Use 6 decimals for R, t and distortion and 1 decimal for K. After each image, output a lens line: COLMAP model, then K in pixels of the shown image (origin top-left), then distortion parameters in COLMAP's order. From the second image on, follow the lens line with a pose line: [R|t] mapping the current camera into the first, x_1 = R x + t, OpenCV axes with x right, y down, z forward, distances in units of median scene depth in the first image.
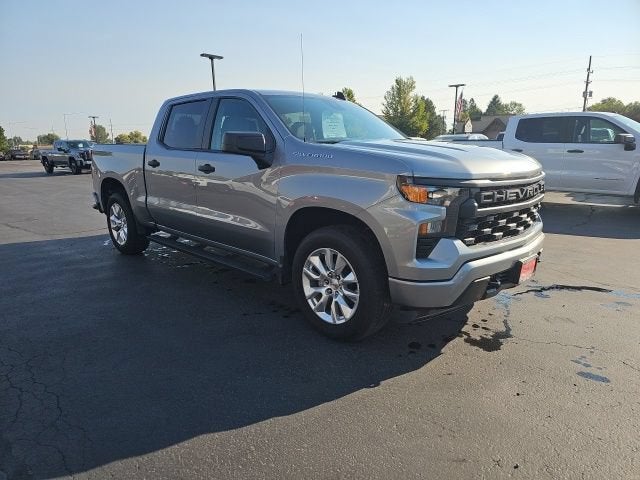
lens RADIAL K [[419.9, 0, 312.0], [0, 419.9, 244.7], [0, 0, 1]] dist [0.058060, -0.047762]
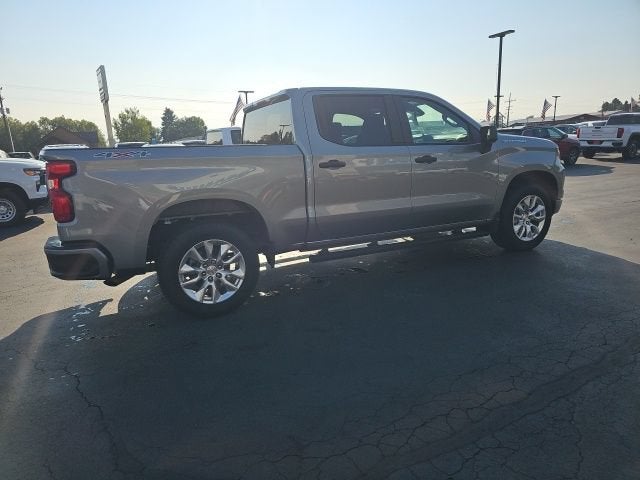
lens RADIAL K [[419.9, 0, 312.3], [0, 419.9, 239.3], [0, 0, 1]] dist [0.058060, -0.047762]
pose [[0.336905, -0.208083, 0.918257, -1.661684], [0.255399, 0.958904, 0.123589, -0.229237], [-0.906237, 0.192884, 0.376204, 1.060109]]
